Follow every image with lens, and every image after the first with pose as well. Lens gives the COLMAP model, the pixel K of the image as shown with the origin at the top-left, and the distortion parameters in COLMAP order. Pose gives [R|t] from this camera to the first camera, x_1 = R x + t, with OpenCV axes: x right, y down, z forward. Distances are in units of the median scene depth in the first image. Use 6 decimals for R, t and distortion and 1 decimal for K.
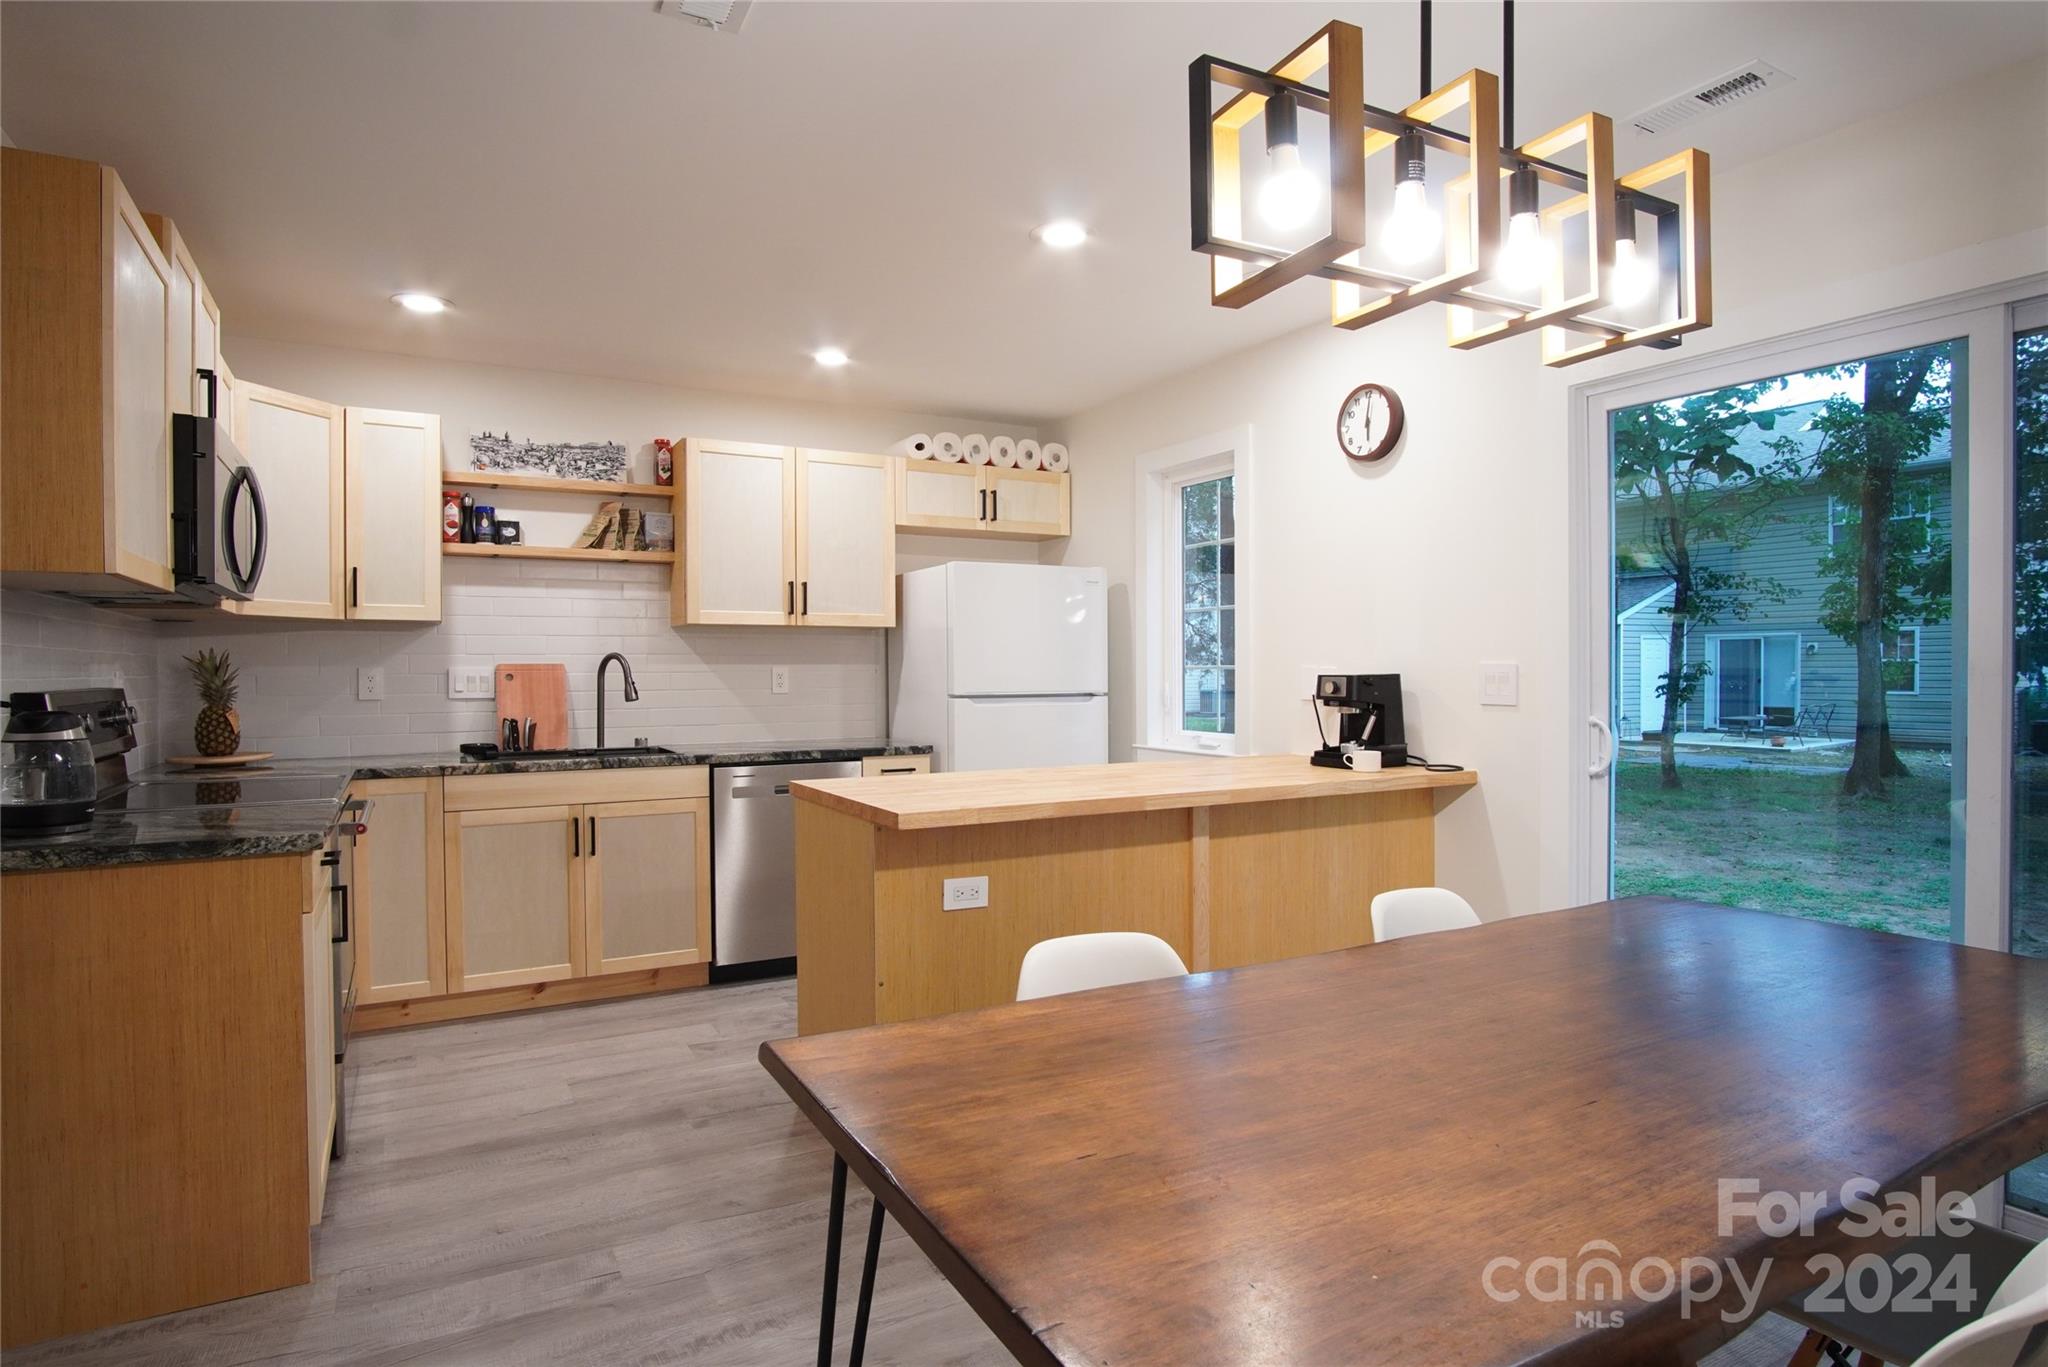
lens RADIAL K [[1123.2, 0, 1023.7], [0, 1123.2, 688.7], [0, 0, 1]] dist [-0.029240, 0.005620]
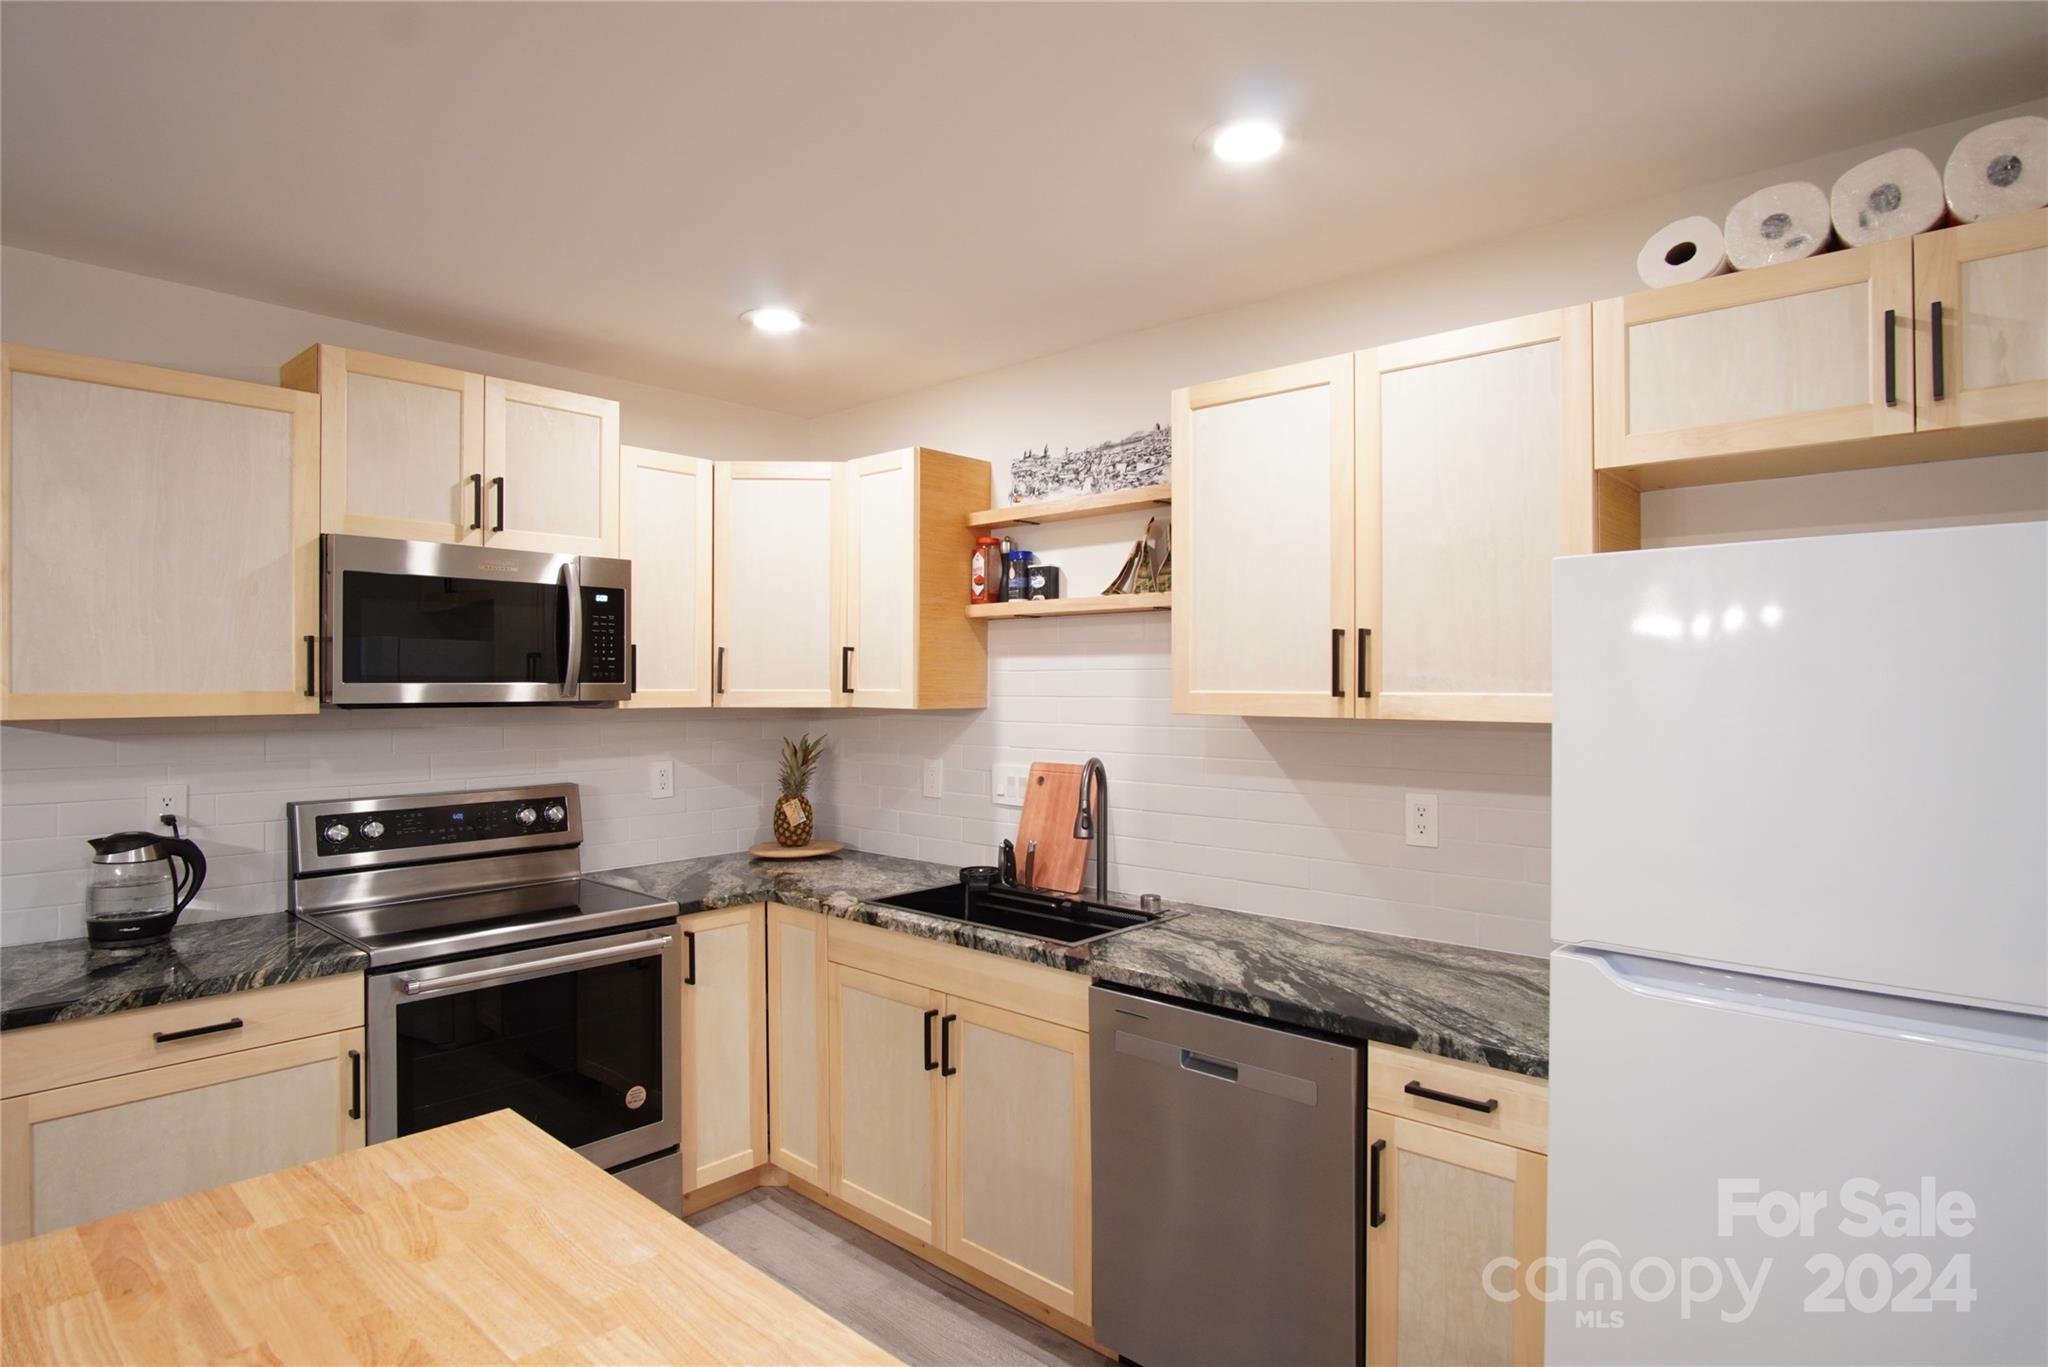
lens RADIAL K [[1123.2, 0, 1019.9], [0, 1123.2, 674.7], [0, 0, 1]] dist [-0.029240, 0.005620]
pose [[0.292121, 0.000763, -0.956381, 0.229465], [-0.012420, 0.999918, -0.002996, -0.075838], [0.956301, 0.012753, 0.292106, 0.757135]]
